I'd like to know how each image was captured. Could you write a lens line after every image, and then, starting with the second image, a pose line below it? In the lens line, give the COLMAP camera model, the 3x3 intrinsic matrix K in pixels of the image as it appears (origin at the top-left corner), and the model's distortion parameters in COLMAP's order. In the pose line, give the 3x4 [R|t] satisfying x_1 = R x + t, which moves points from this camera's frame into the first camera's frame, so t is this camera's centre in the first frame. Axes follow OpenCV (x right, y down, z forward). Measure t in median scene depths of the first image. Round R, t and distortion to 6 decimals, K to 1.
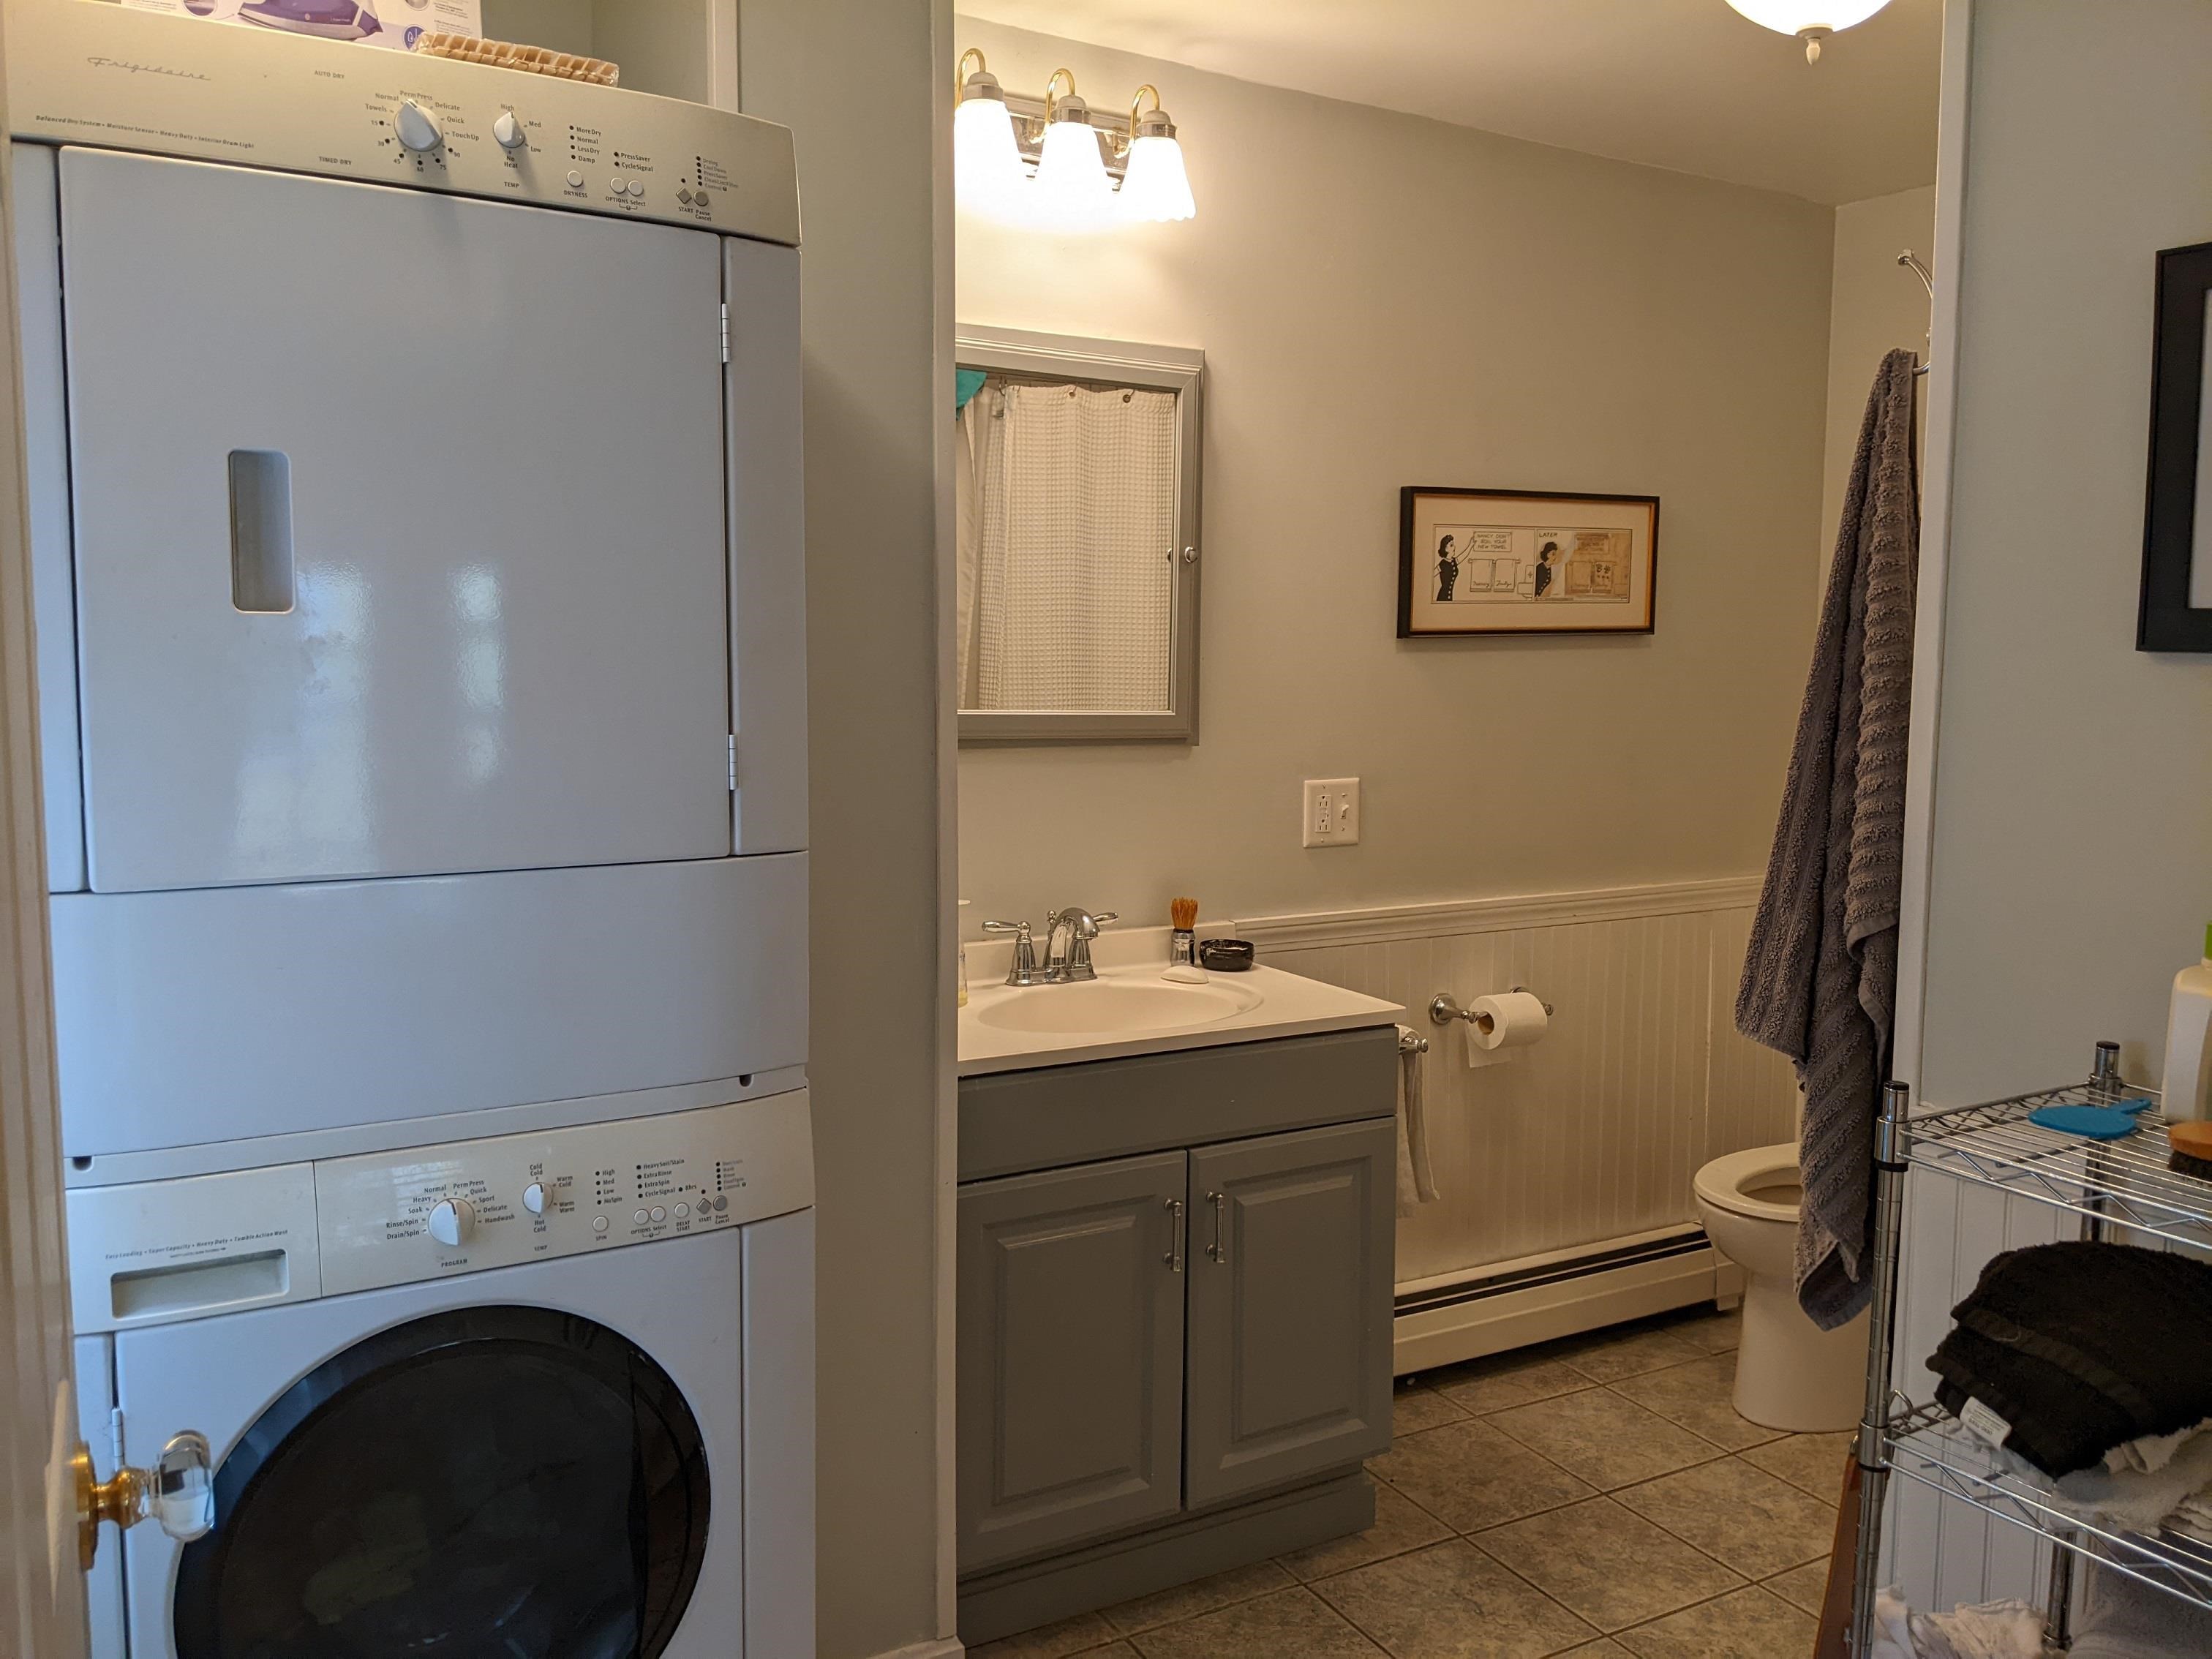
lens RADIAL K [[1755.9, 0, 1107.3], [0, 1755.9, 830.7], [0, 0, 1]] dist [0.007076, -0.024400]
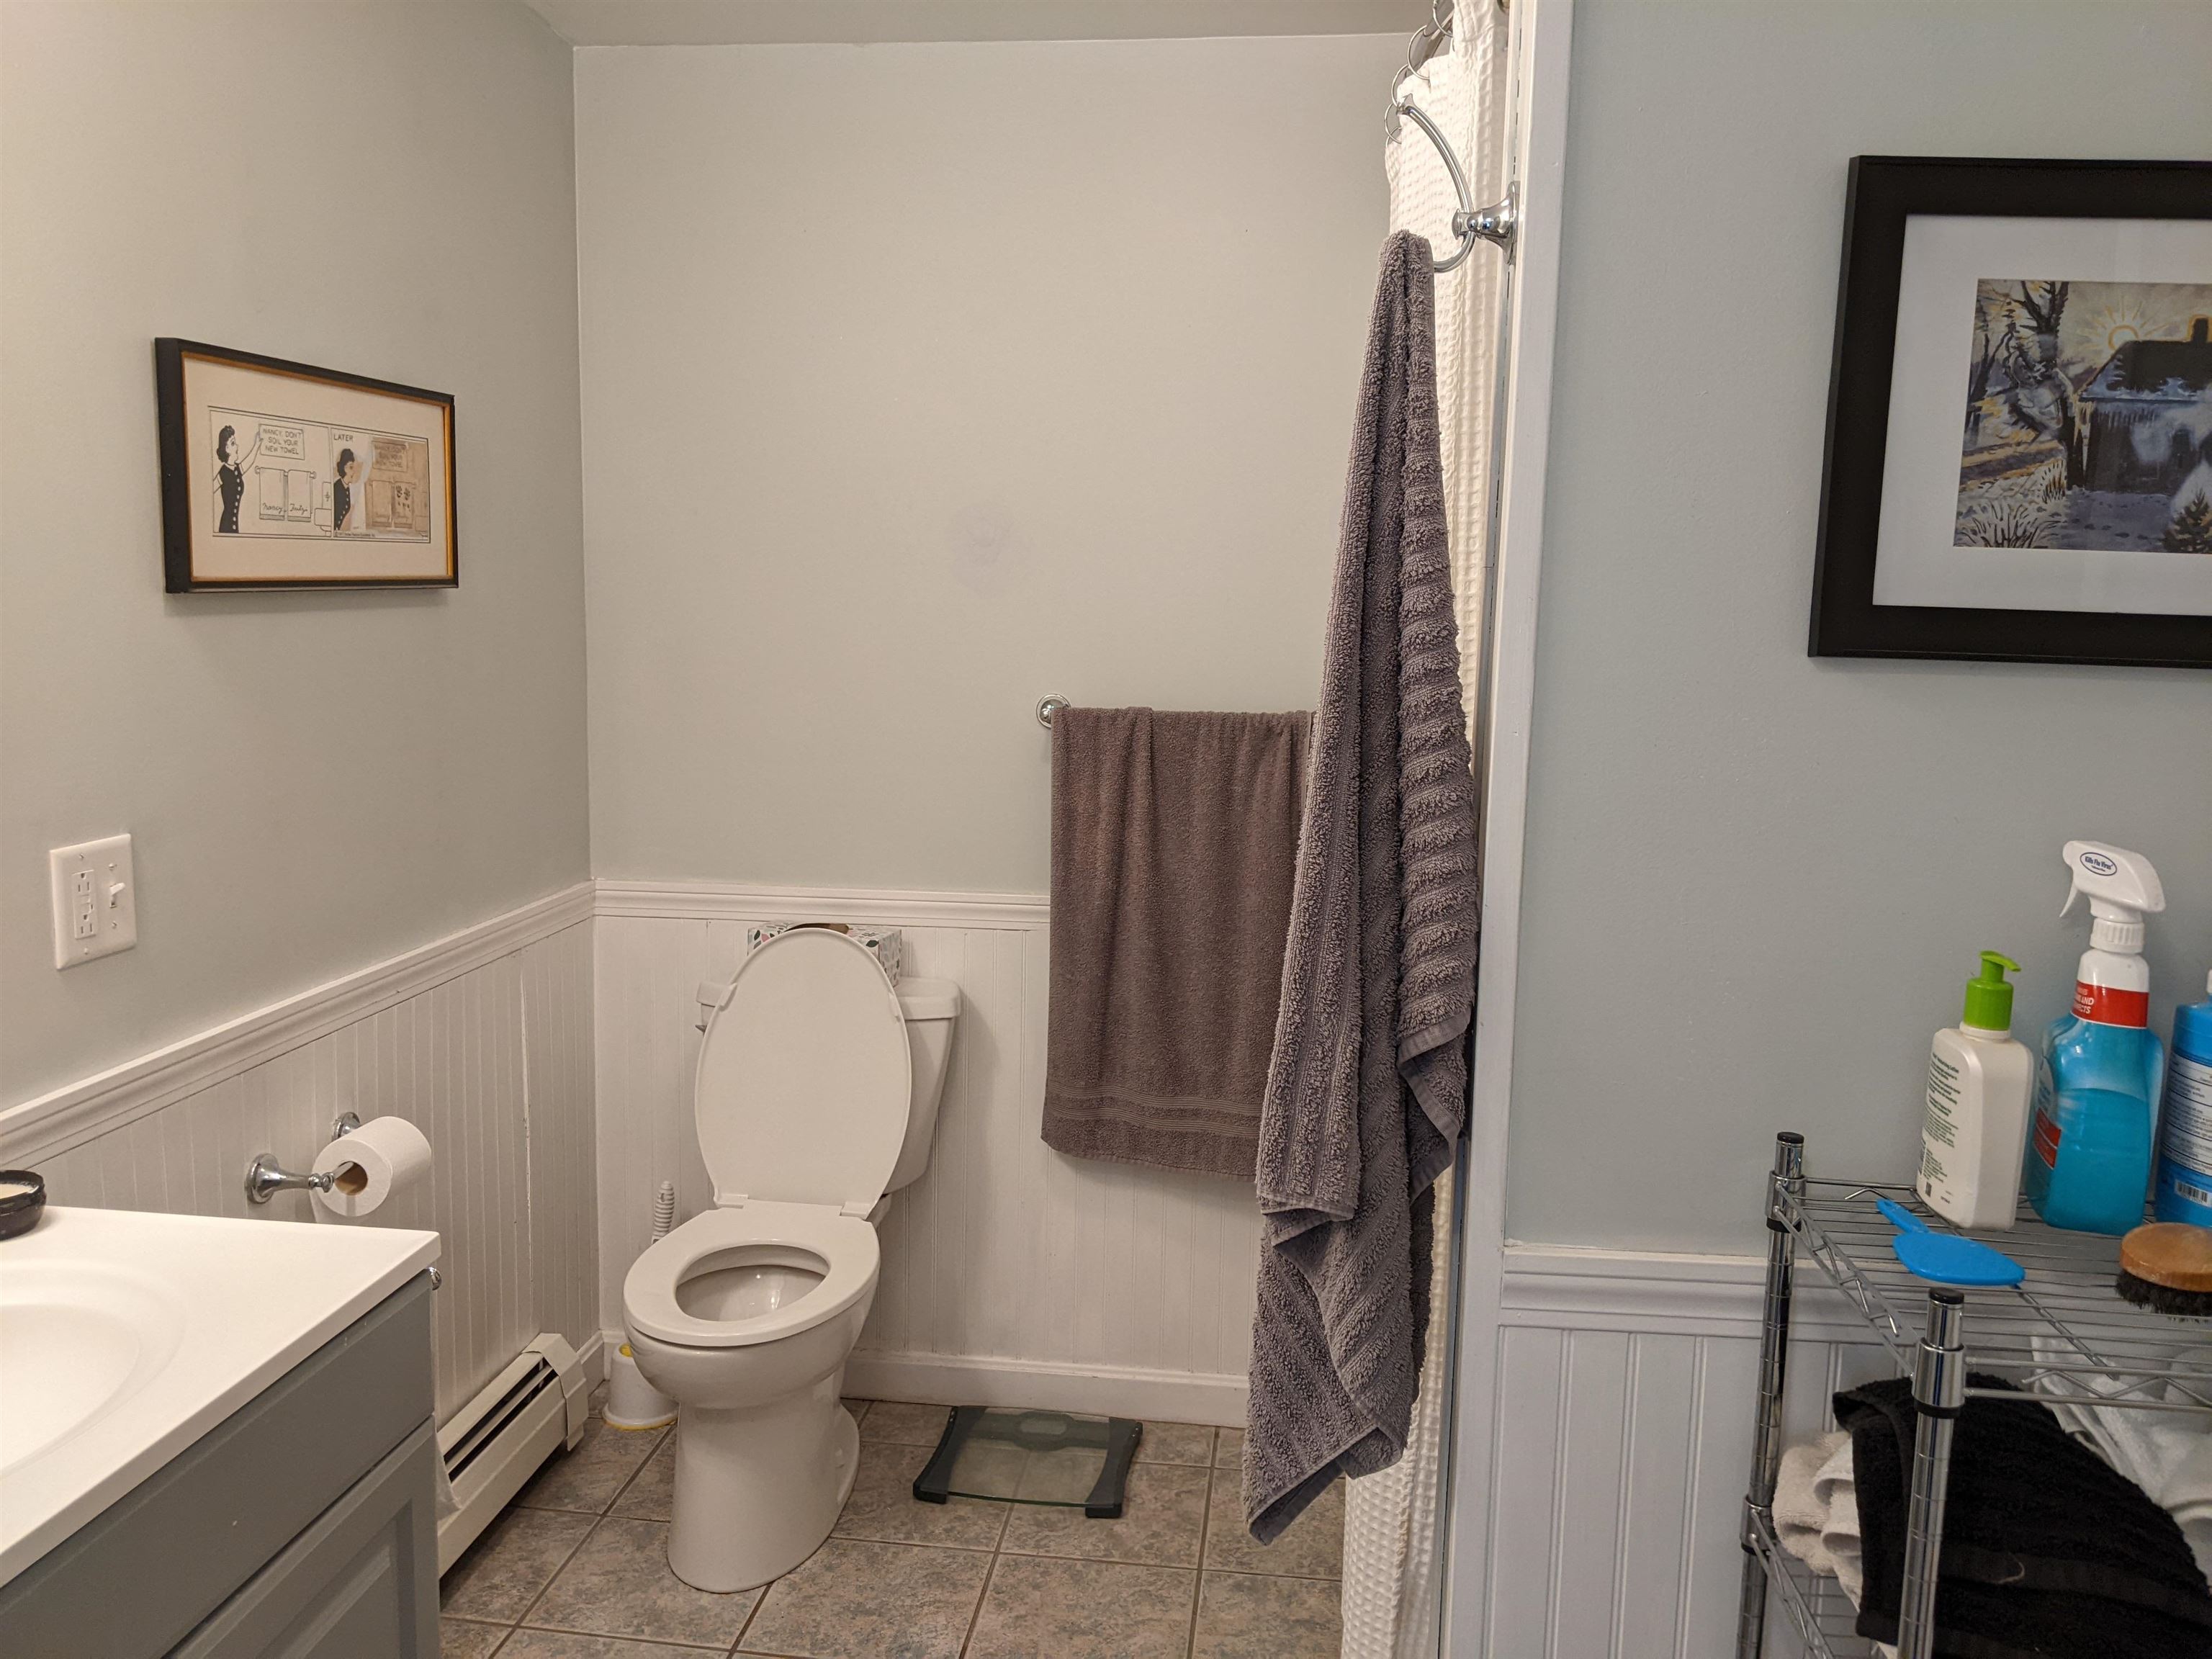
lens RADIAL K [[1755.9, 0, 1114.1], [0, 1755.9, 822.6], [0, 0, 1]] dist [0.007076, -0.024400]
pose [[0.583149, -0.096039, 0.806668, -0.132435], [0.066619, 0.995296, 0.070337, -0.051700], [-0.809629, 0.012723, 0.586804, 0.383527]]
